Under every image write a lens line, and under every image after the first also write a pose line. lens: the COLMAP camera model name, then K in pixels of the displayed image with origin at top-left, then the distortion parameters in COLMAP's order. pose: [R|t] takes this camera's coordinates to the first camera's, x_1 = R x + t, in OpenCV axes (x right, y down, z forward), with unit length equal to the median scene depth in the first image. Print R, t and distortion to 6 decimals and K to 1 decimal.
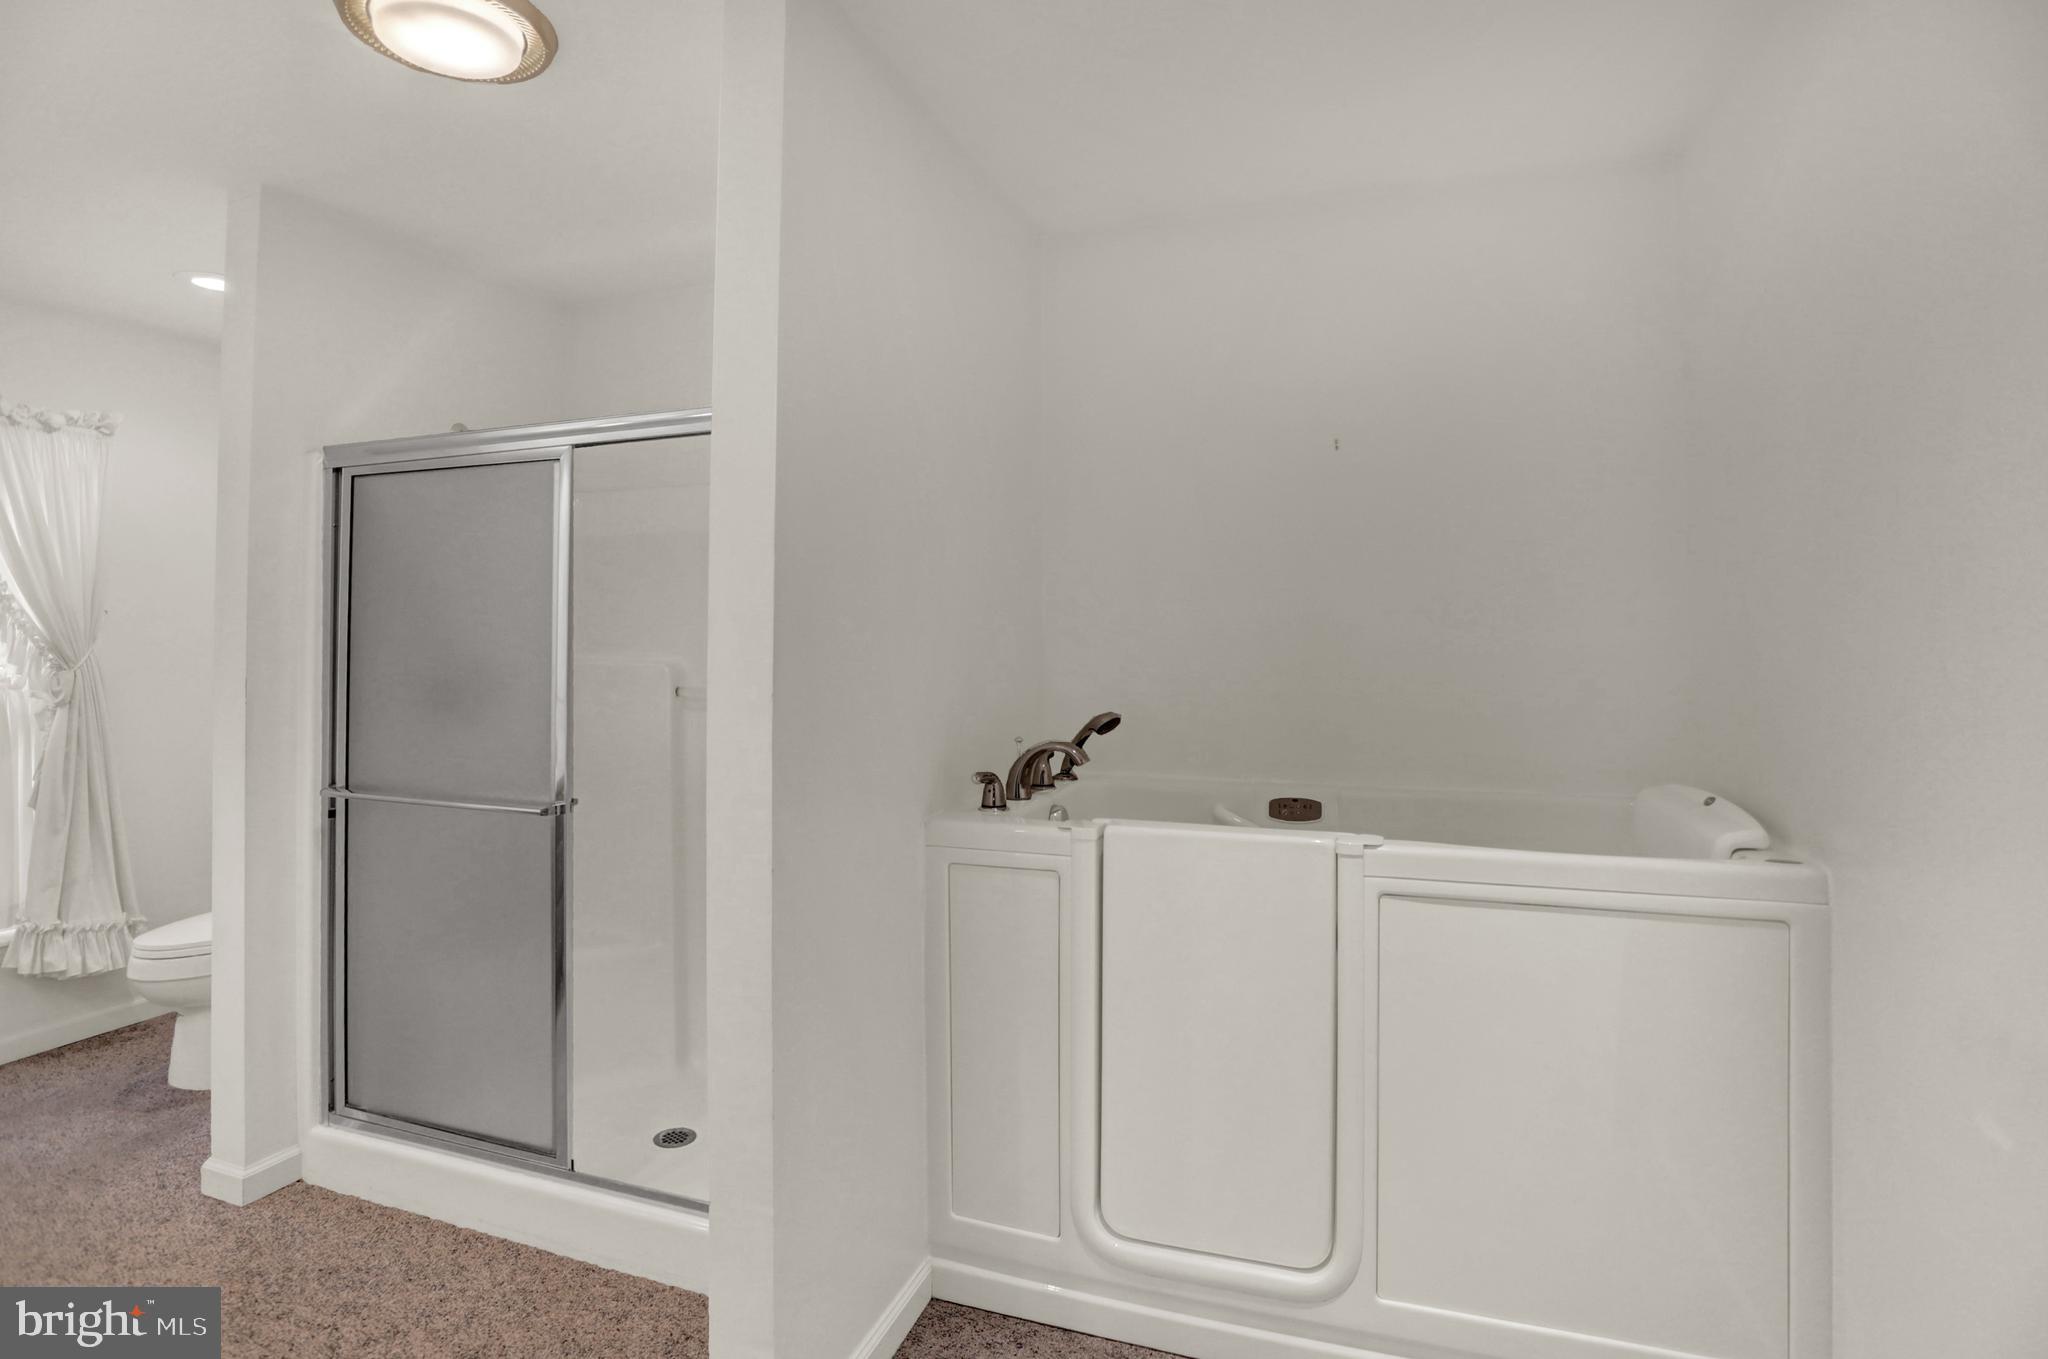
lens RADIAL K [[1020.2, 0, 1022.4], [0, 1020.2, 614.2], [0, 0, 1]] dist [-0.050590, 0.015495]
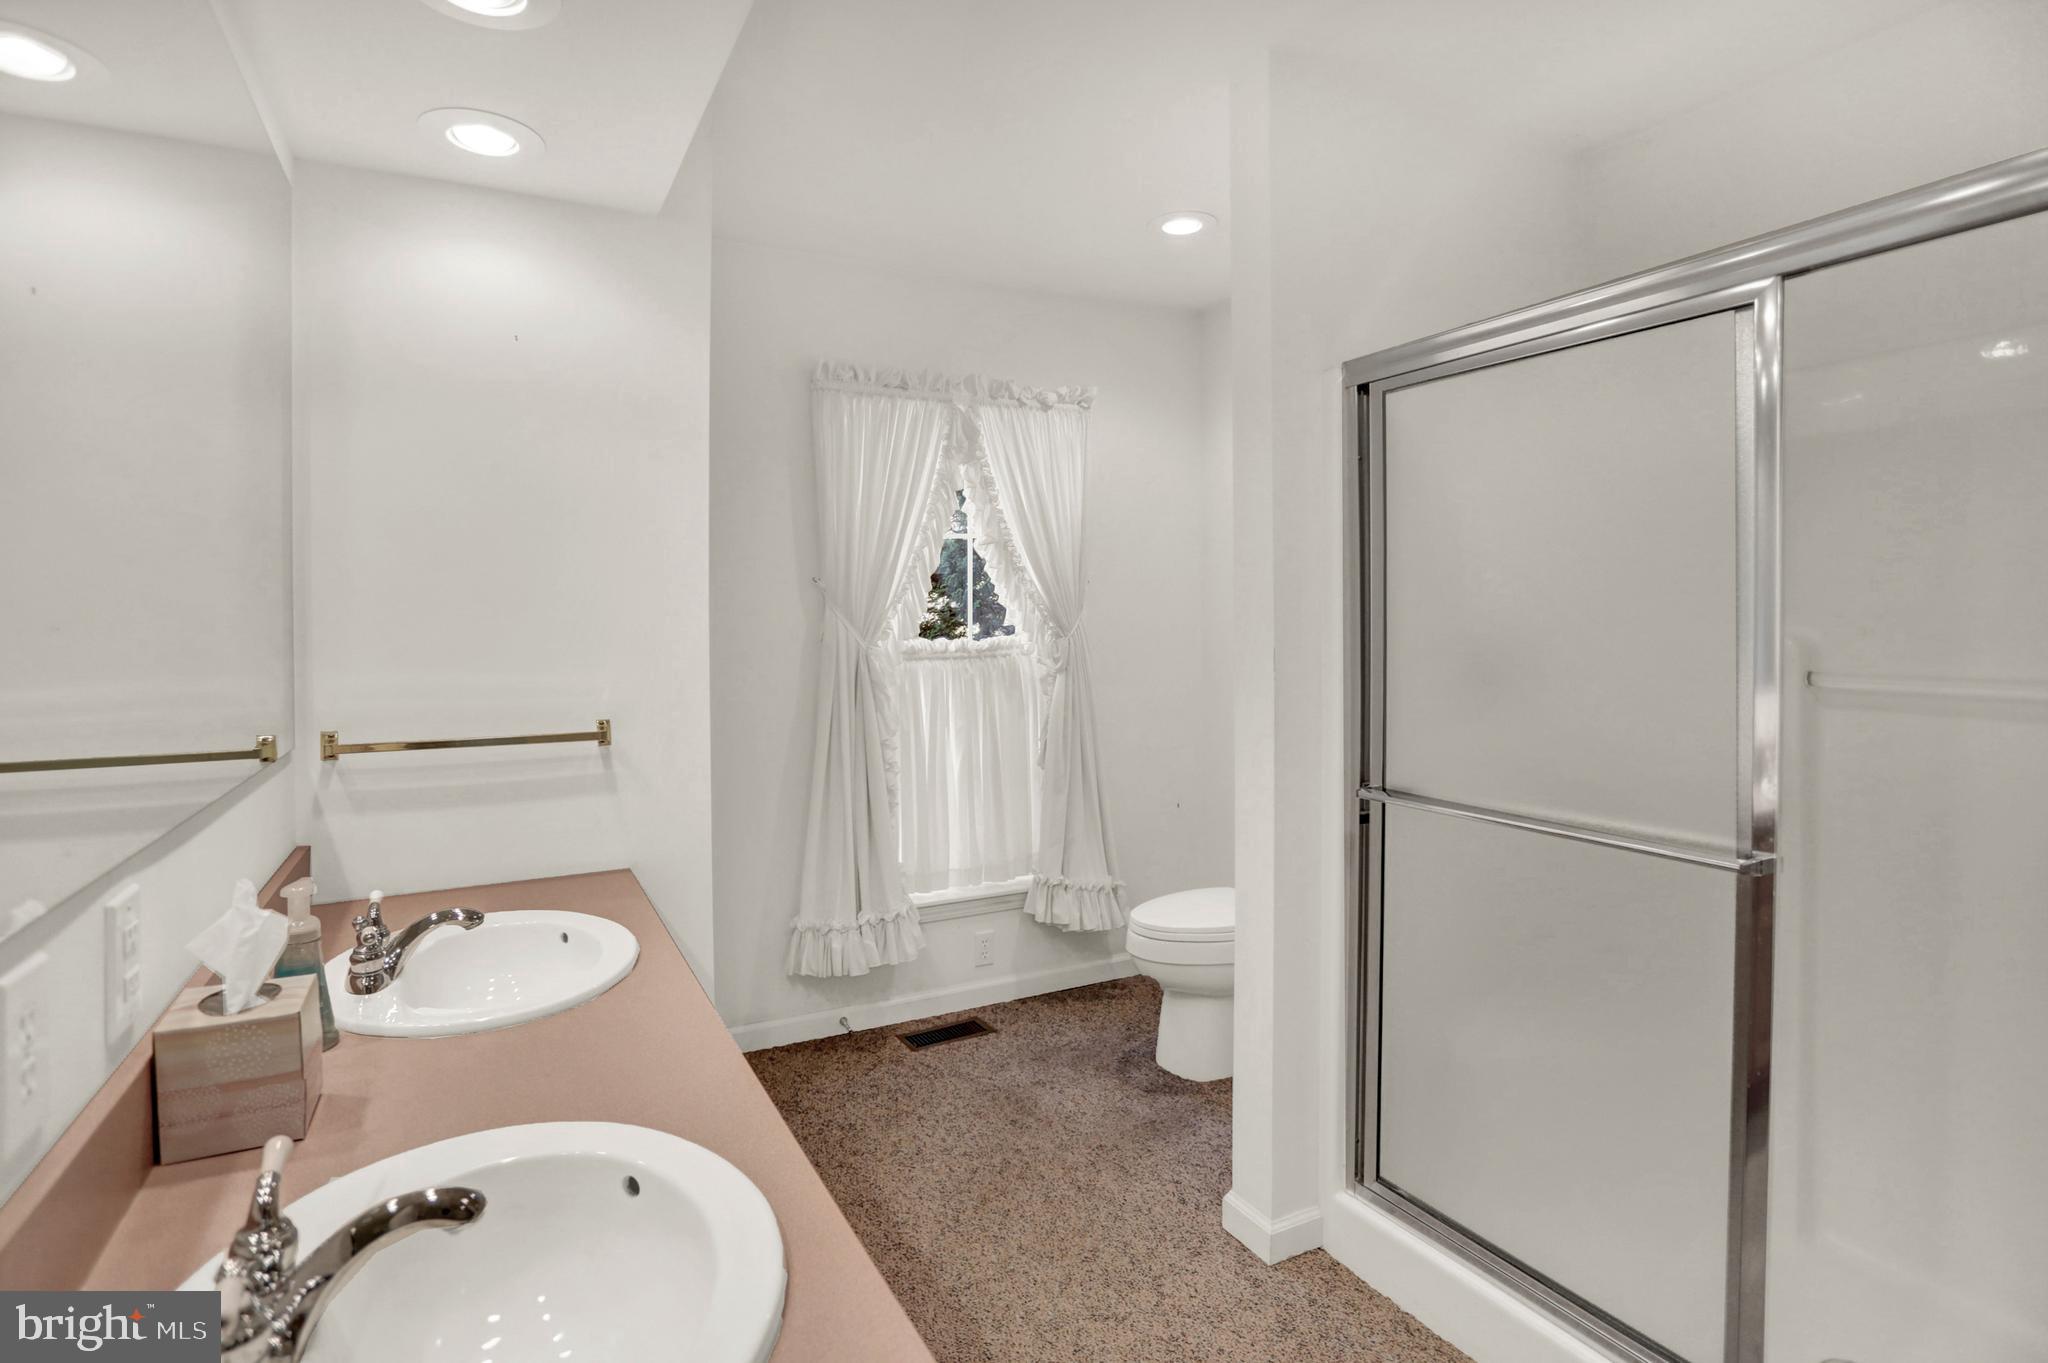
lens RADIAL K [[1042.0, 0, 1024.4], [0, 1042.0, 622.4], [0, 0, 1]] dist [-0.079919, 0.032614]
pose [[0.734996, 0.000842, -0.678071, -0.264209], [0.021887, 0.999449, 0.024965, 0.012477], [0.677718, -0.033191, 0.734572, 0.170882]]
